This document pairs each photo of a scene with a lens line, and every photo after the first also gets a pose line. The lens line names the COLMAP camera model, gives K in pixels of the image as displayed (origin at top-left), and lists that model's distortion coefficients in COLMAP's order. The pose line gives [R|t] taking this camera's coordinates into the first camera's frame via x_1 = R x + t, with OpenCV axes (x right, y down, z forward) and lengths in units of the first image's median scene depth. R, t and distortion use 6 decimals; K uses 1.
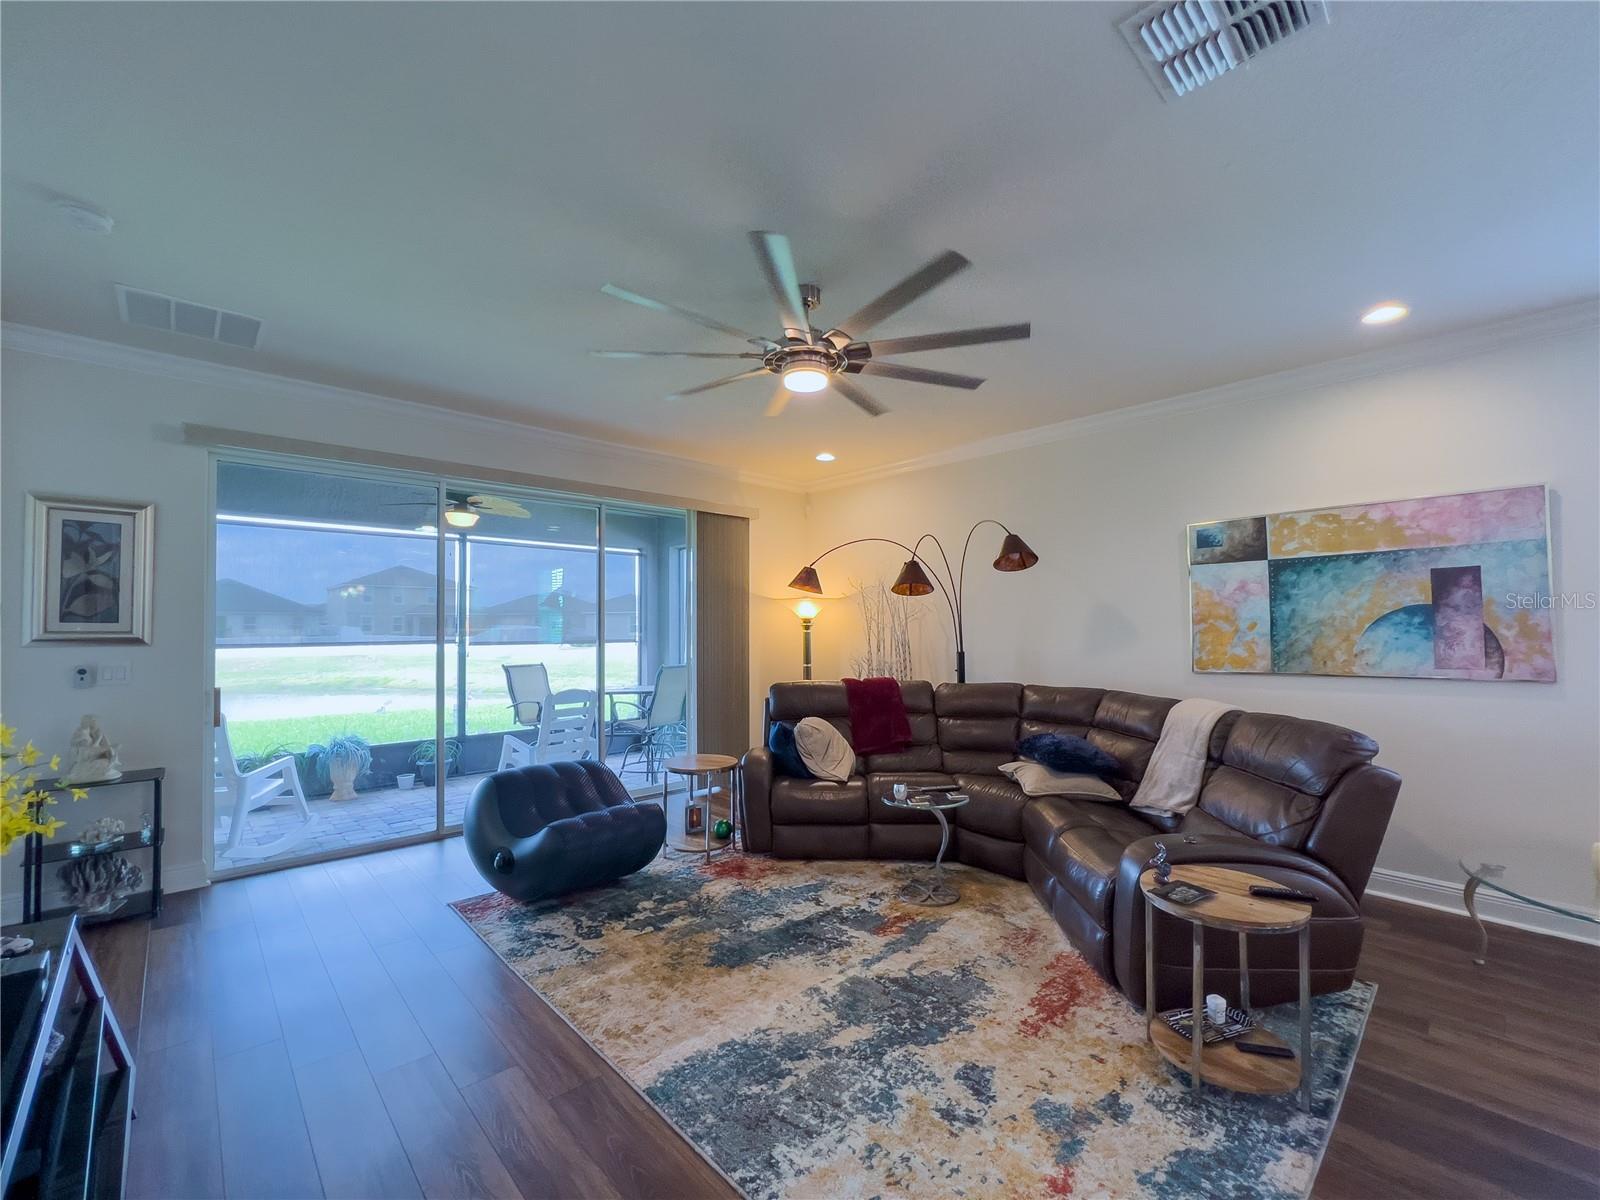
lens RADIAL K [[658.1, 0, 797.7], [0, 658.1, 591.5], [0, 0, 1]] dist [-0.023745, 0.011161]
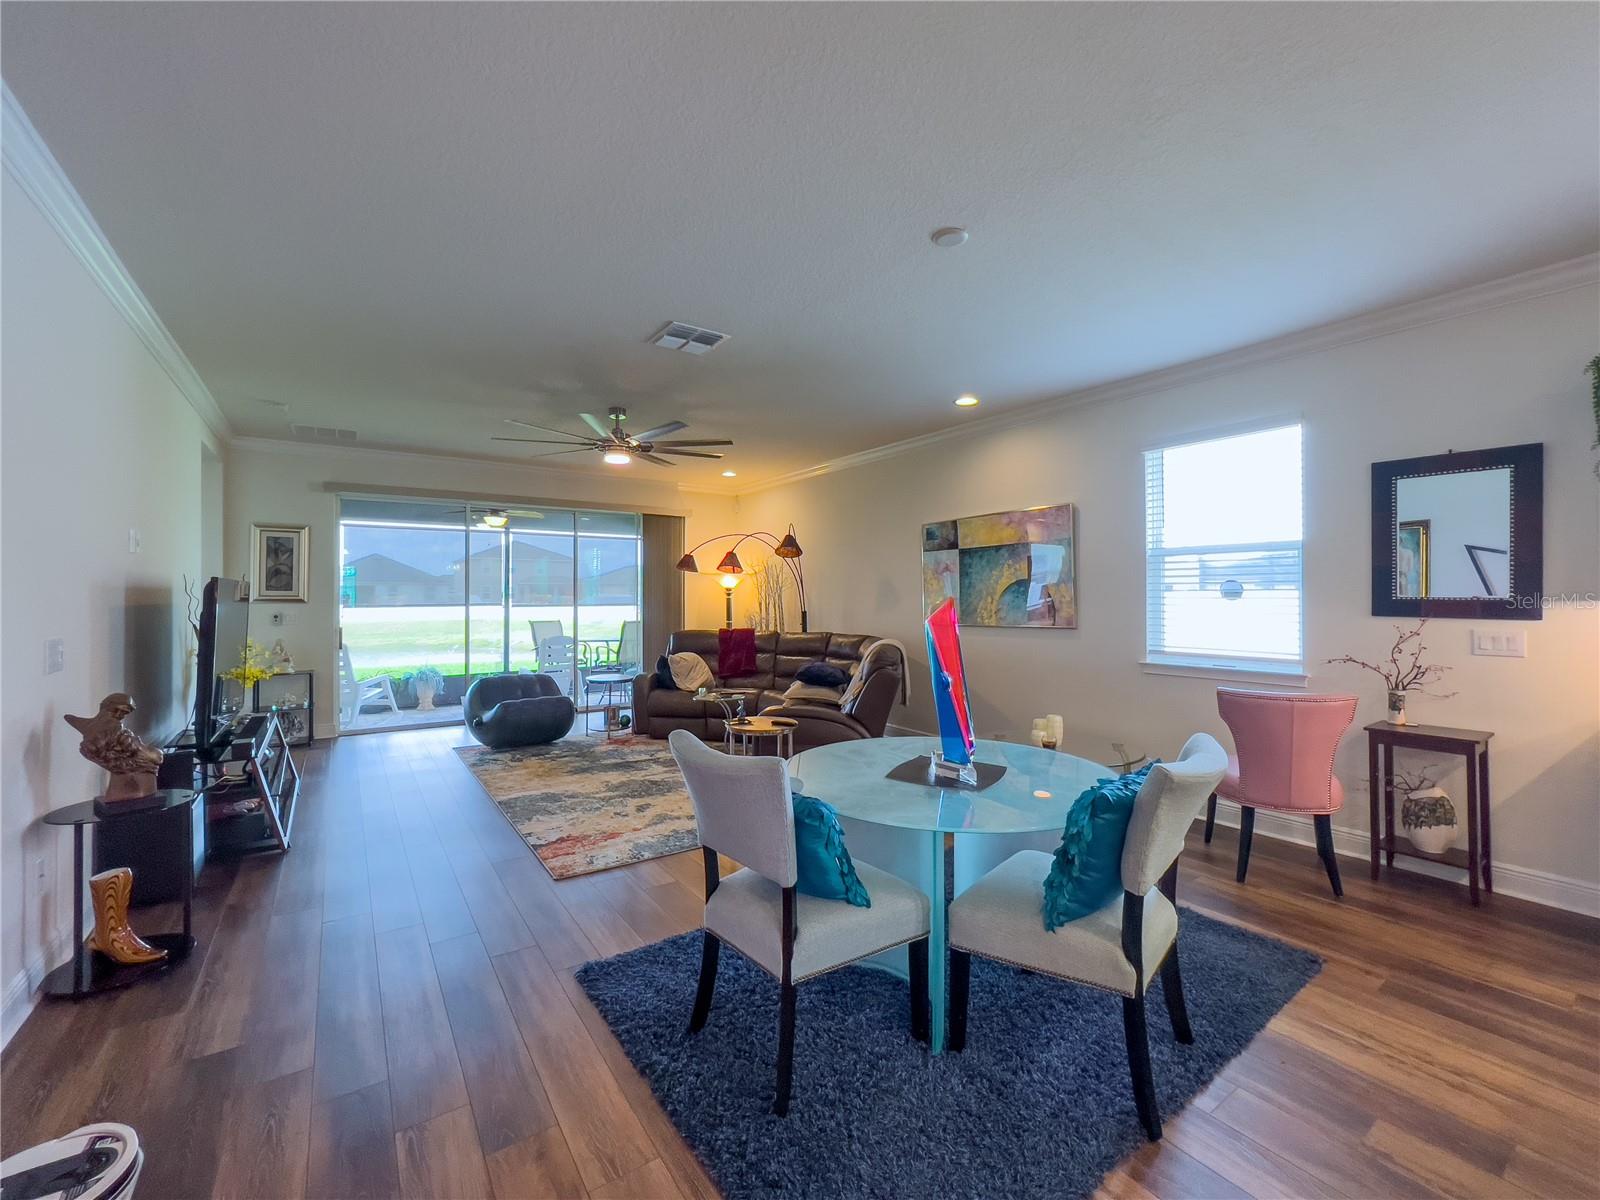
lens RADIAL K [[673.0, 0, 801.2], [0, 673.0, 557.0], [0, 0, 1]] dist [-0.002681, -0.000296]
pose [[0.986935, -0.008160, -0.160910, 0.629318], [0.007667, 0.999964, -0.003685, -0.027839], [0.160934, 0.002403, 0.986962, -0.594641]]
